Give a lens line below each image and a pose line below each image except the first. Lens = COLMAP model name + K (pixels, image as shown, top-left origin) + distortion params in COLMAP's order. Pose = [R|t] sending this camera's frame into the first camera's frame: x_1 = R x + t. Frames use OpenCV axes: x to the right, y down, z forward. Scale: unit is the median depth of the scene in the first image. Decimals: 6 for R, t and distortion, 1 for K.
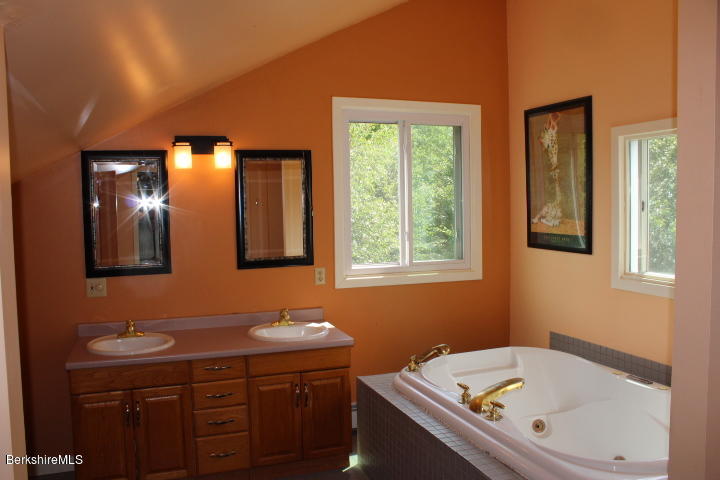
lens RADIAL K [[594.2, 0, 360.0], [0, 594.2, 240.0], [0, 0, 1]] dist [-0.186636, 0.179666]
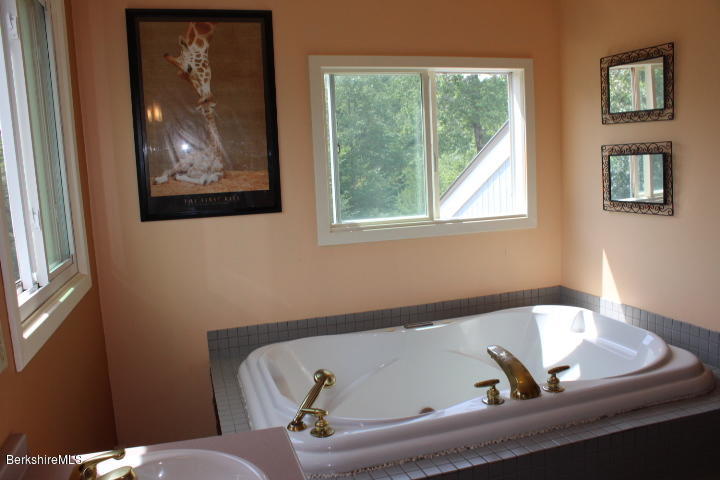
lens RADIAL K [[594.2, 0, 360.0], [0, 594.2, 240.0], [0, 0, 1]] dist [-0.186636, 0.179666]
pose [[0.064896, -0.123590, 0.990209, -0.376101], [0.107217, 0.987420, 0.116215, -0.018474], [-0.992115, 0.098625, 0.077331, 0.775977]]
